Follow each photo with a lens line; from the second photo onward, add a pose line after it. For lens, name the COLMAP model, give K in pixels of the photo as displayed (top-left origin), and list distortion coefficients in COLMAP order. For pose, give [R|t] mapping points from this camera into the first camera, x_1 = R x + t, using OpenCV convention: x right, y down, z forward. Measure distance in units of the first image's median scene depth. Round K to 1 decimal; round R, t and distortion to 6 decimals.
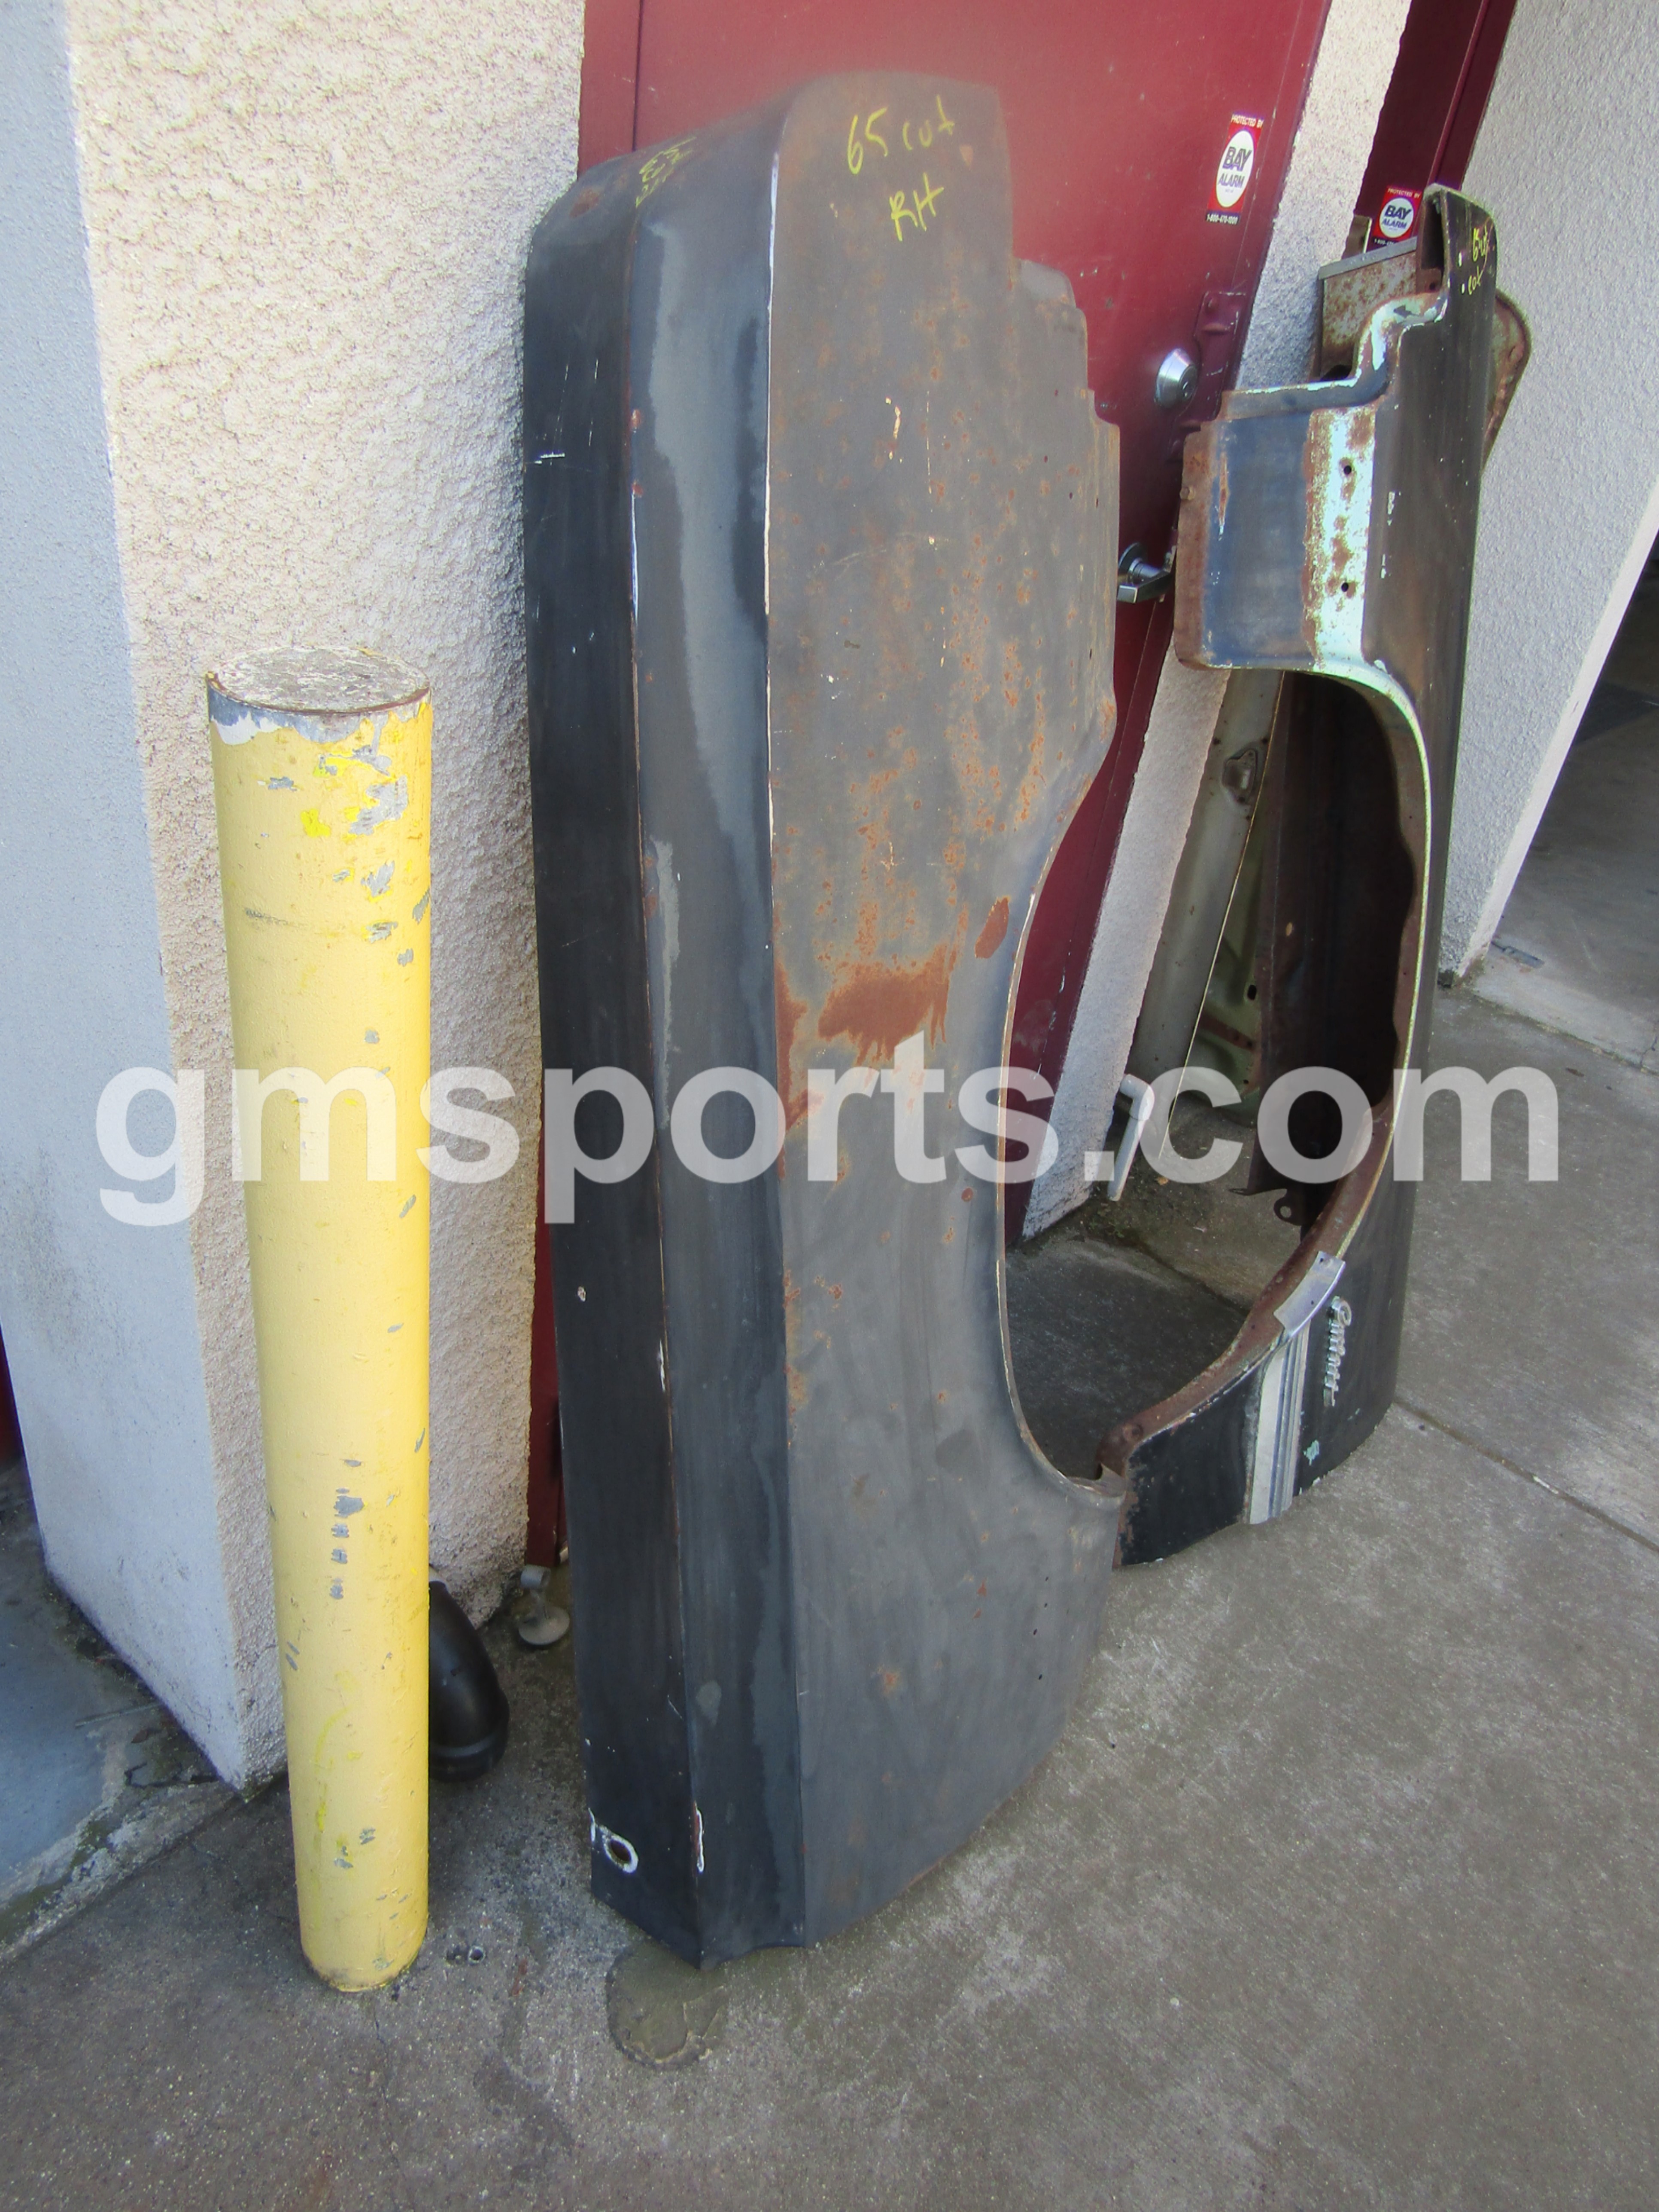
lens RADIAL K [[1573.0, 0, 838.6], [0, 1573.0, 1091.7], [0, 0, 1]] dist [-0.001949, -0.004629]
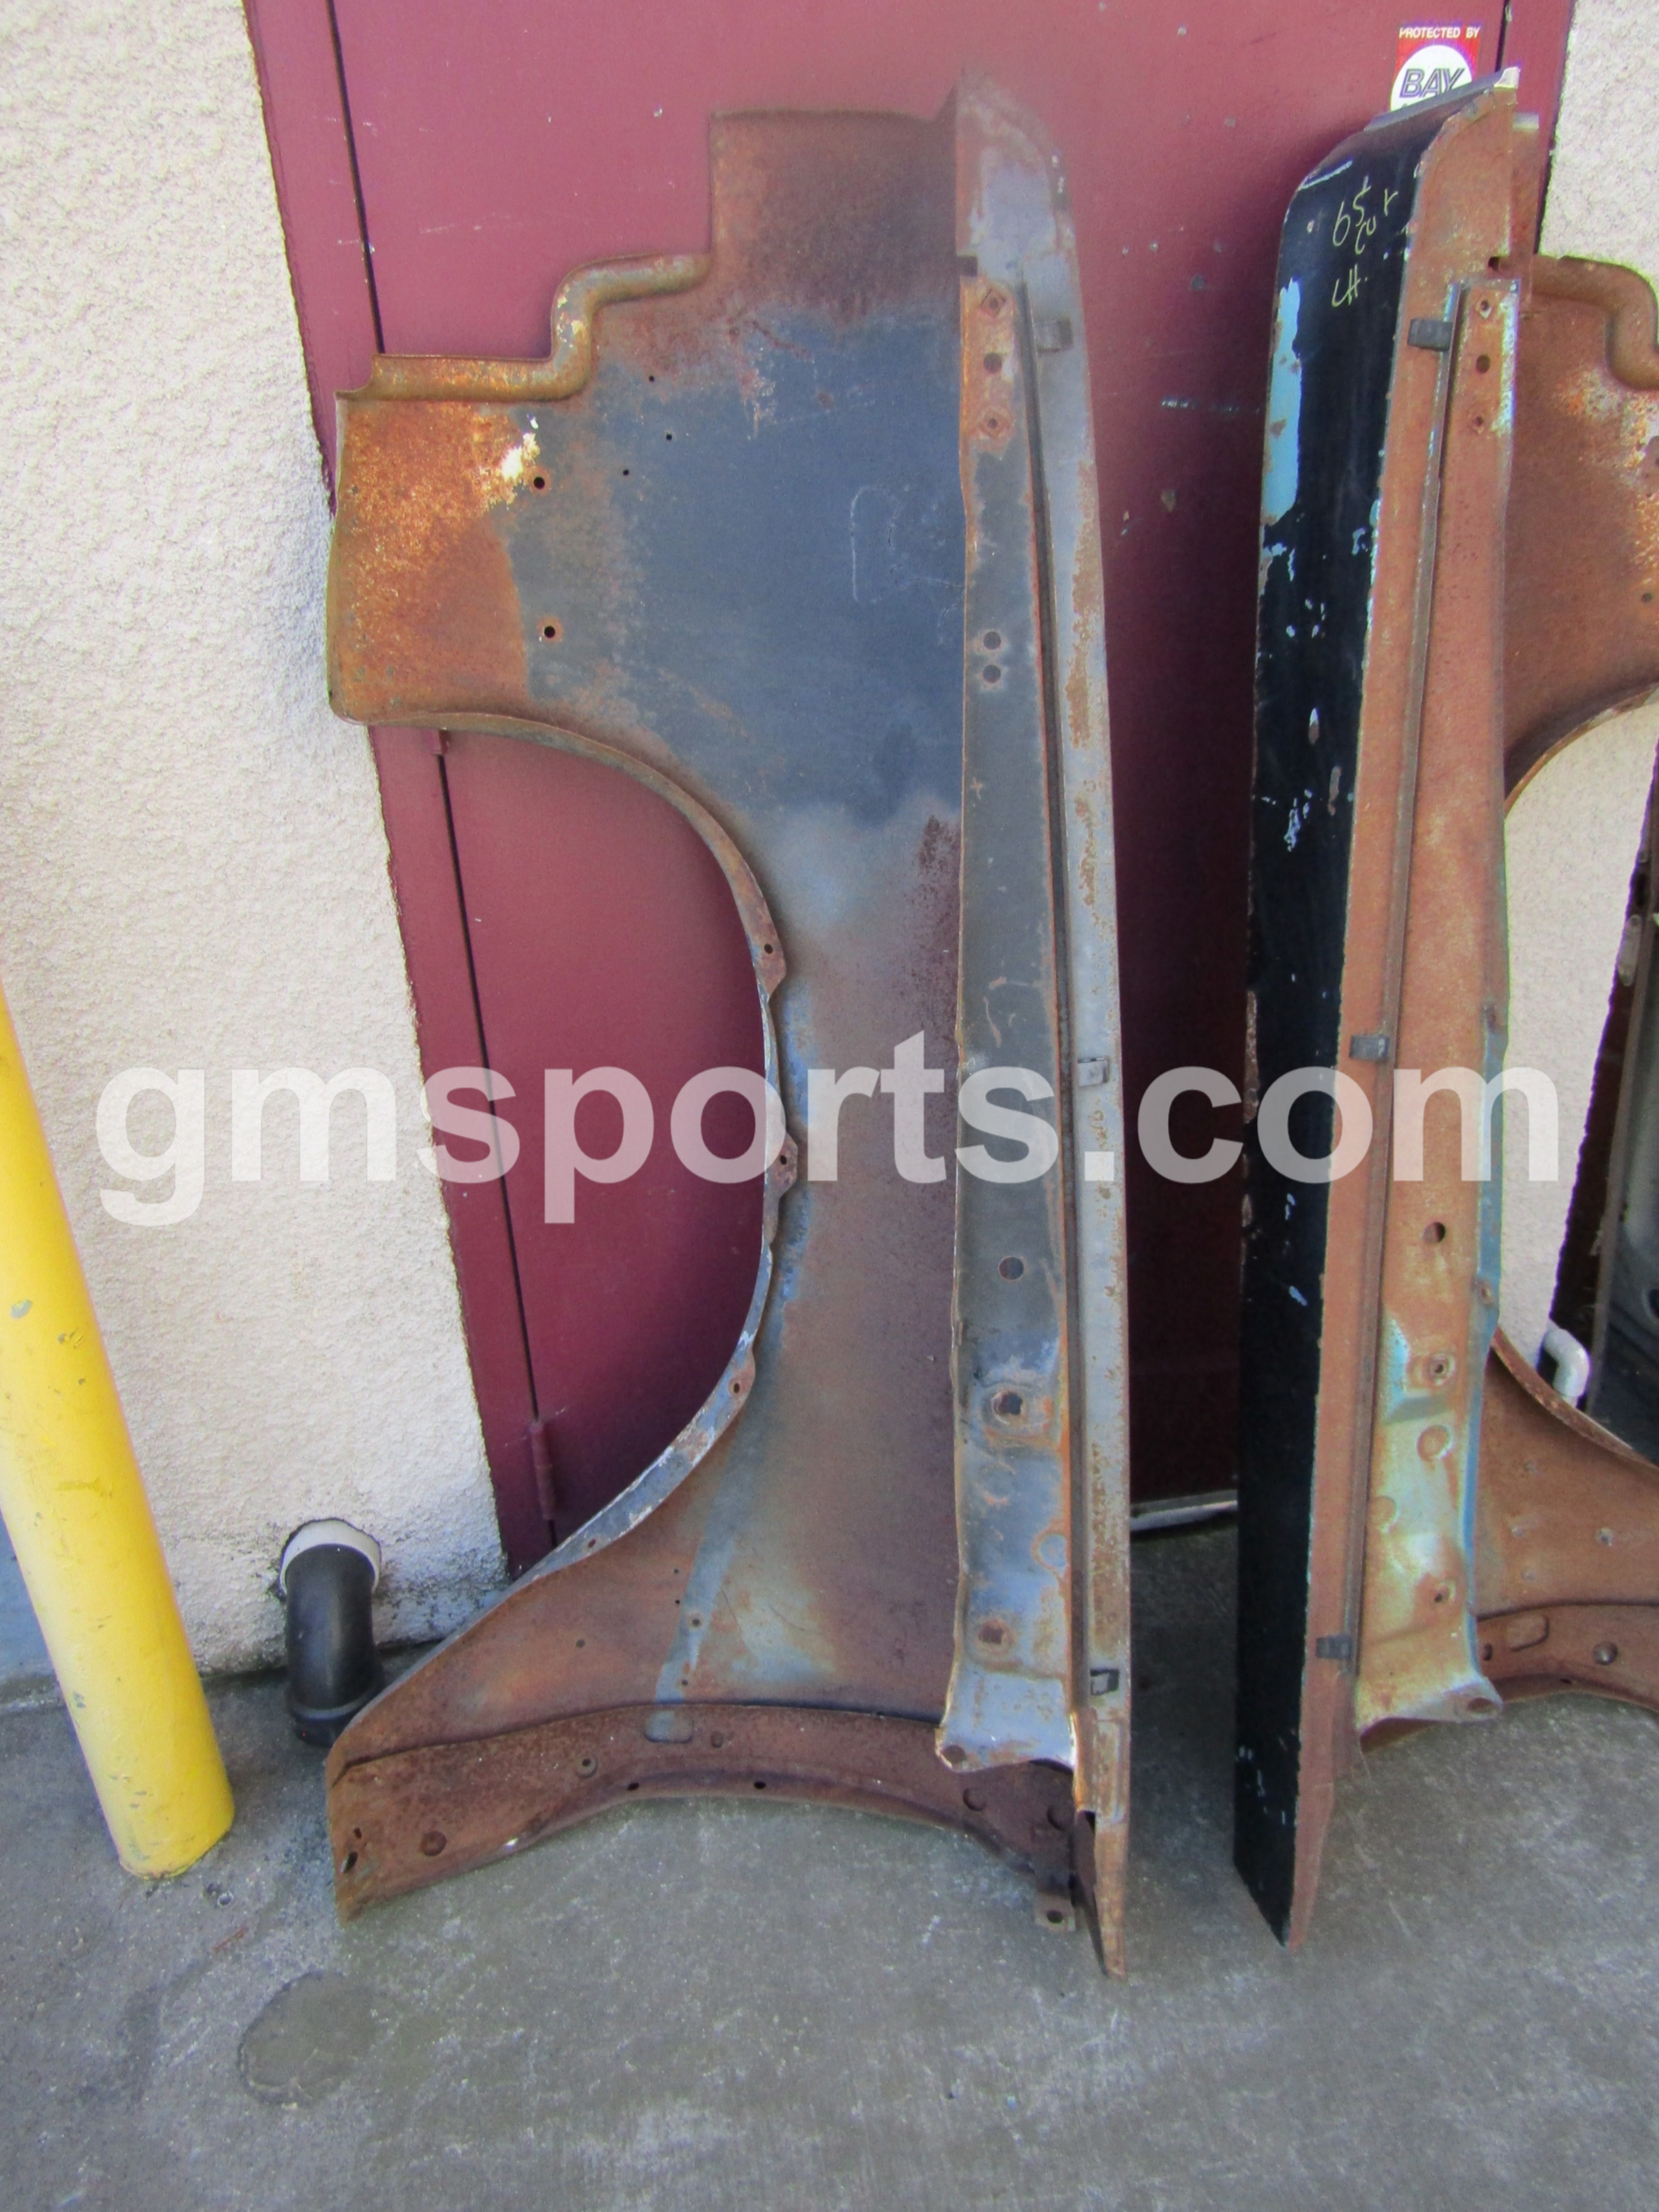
lens RADIAL K [[1573.0, 0, 834.6], [0, 1573.0, 1099.4], [0, 0, 1]] dist [-0.001949, -0.004629]
pose [[0.755371, 0.133965, -0.641457, 0.617465], [-0.225888, 0.972115, -0.062982, 0.011933], [0.615133, 0.192472, 0.764569, 0.331643]]
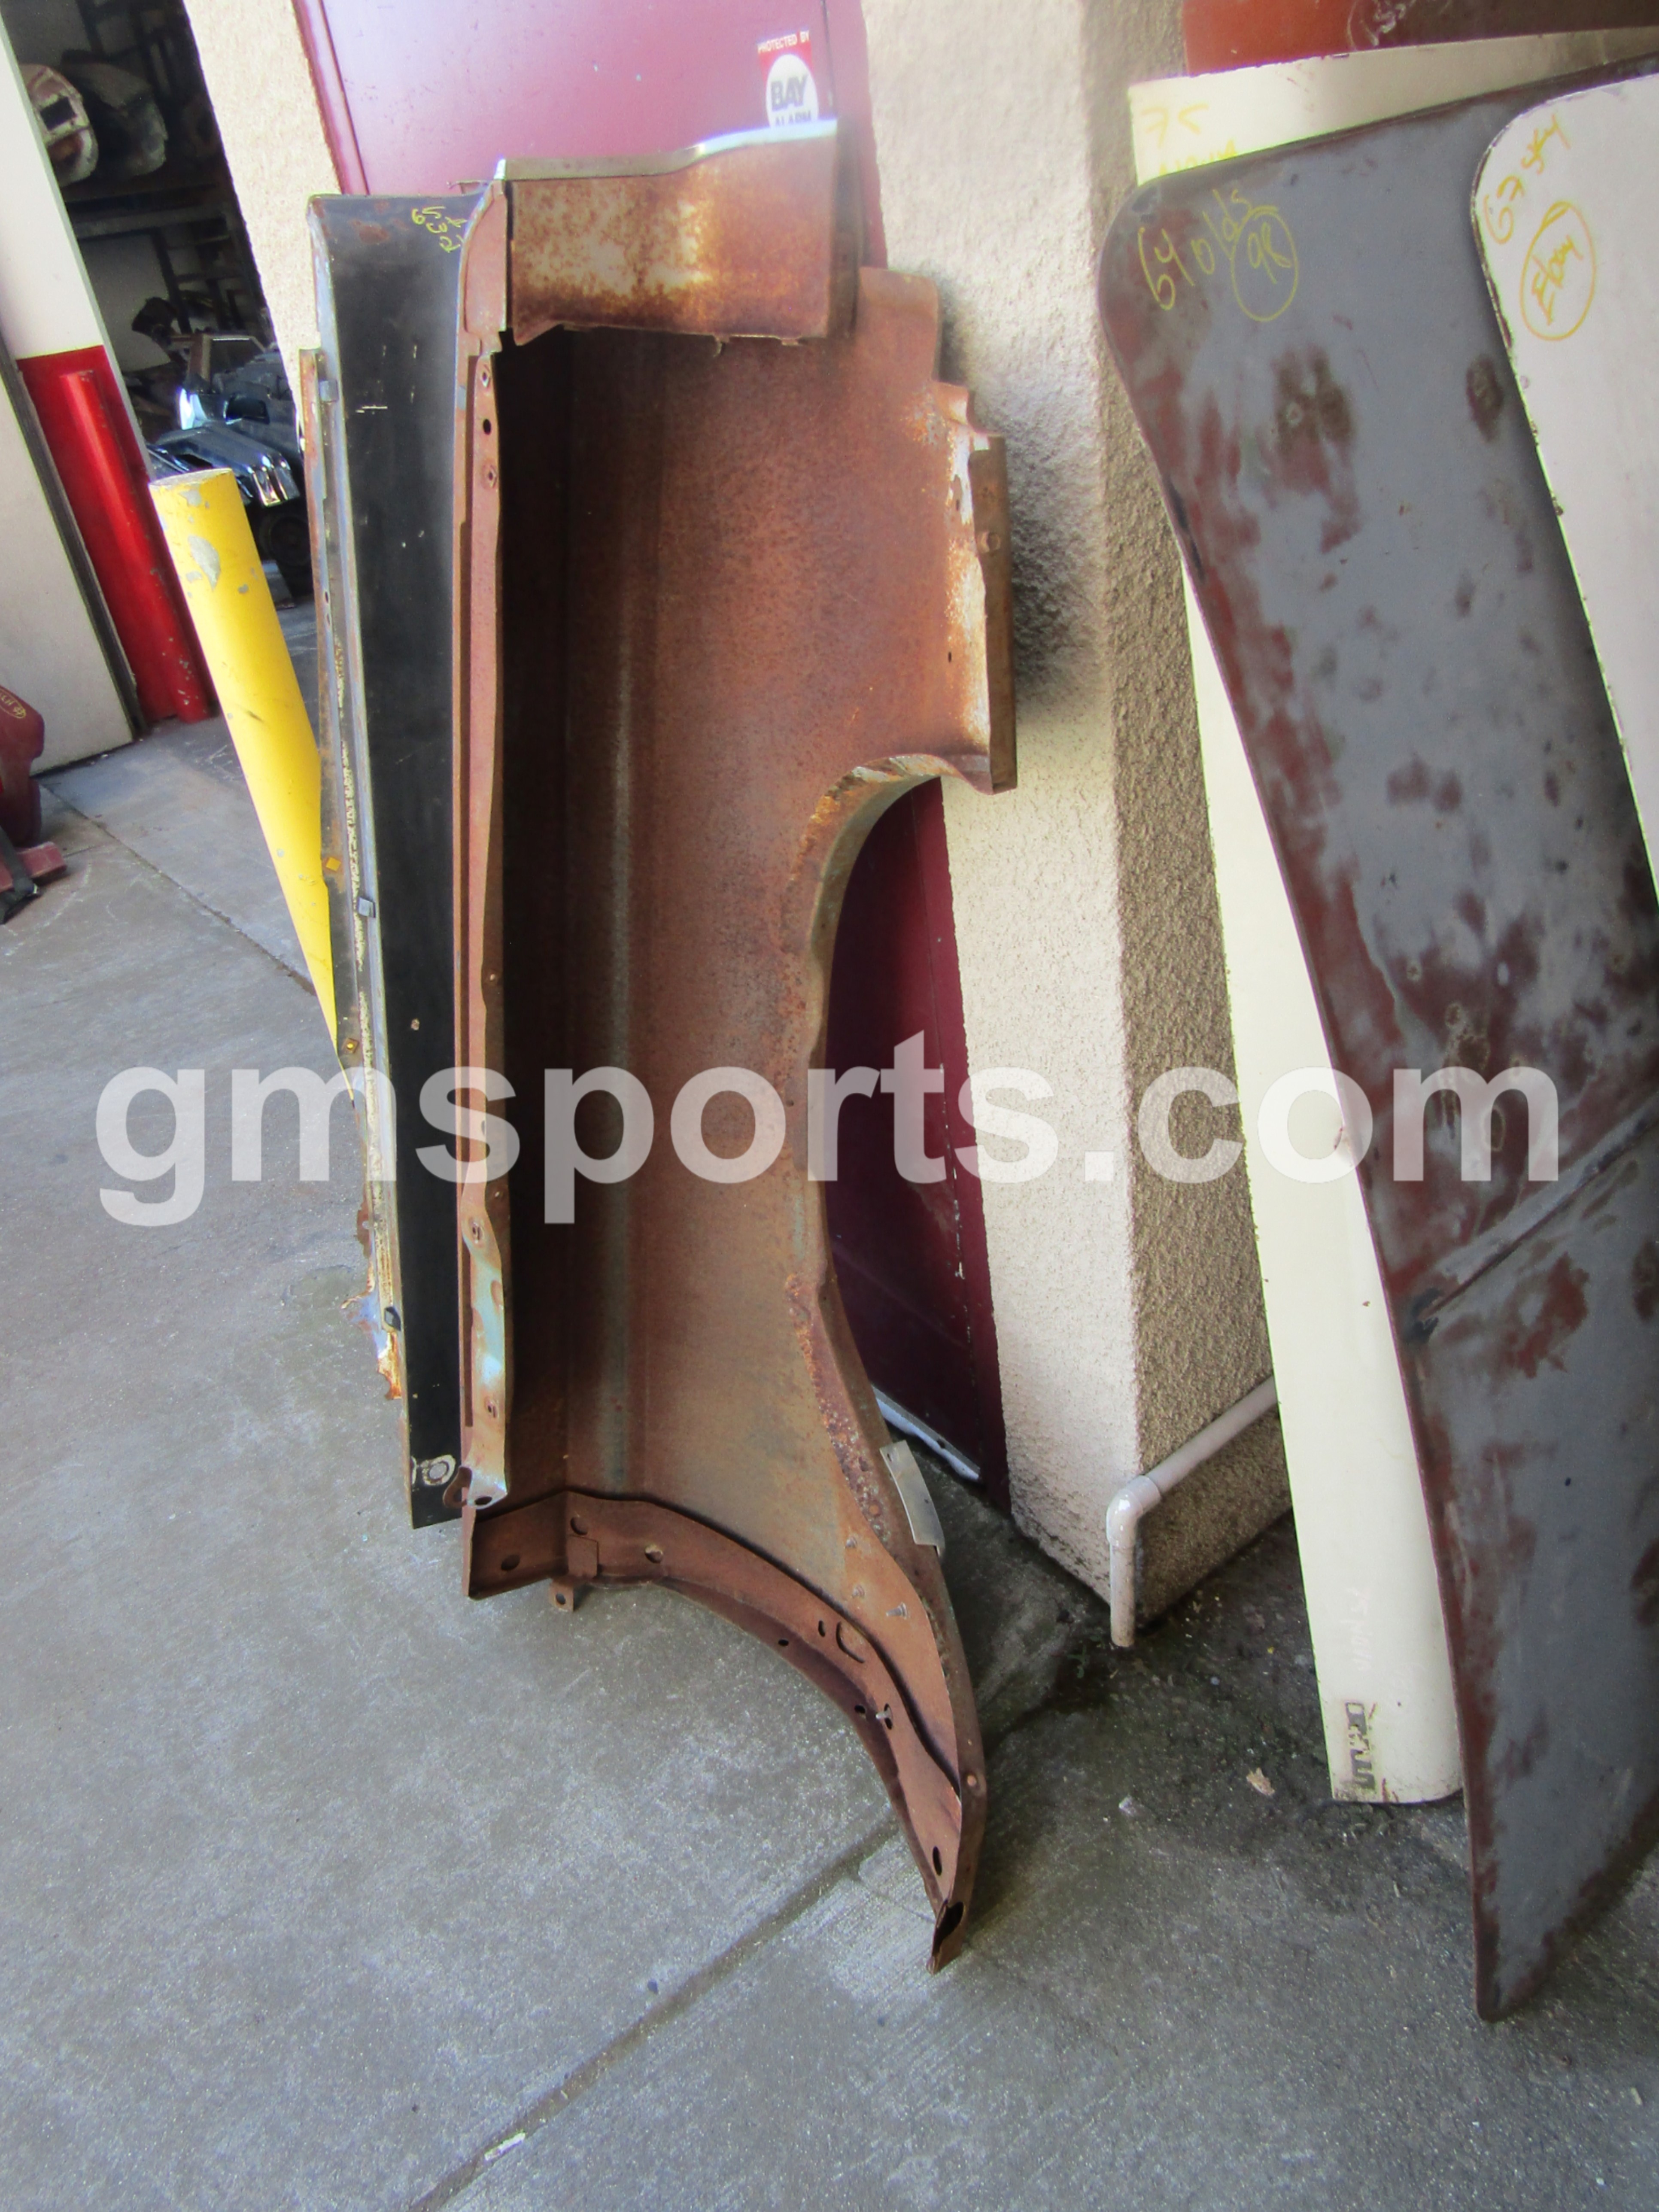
lens RADIAL K [[1573.0, 0, 832.8], [0, 1573.0, 1093.4], [0, 0, 1]] dist [-0.001949, -0.004629]
pose [[-0.220843, 0.387680, -0.894948, 1.161810], [-0.432380, 0.783587, 0.446137, -0.582157], [0.874229, 0.485484, -0.005424, 1.303133]]
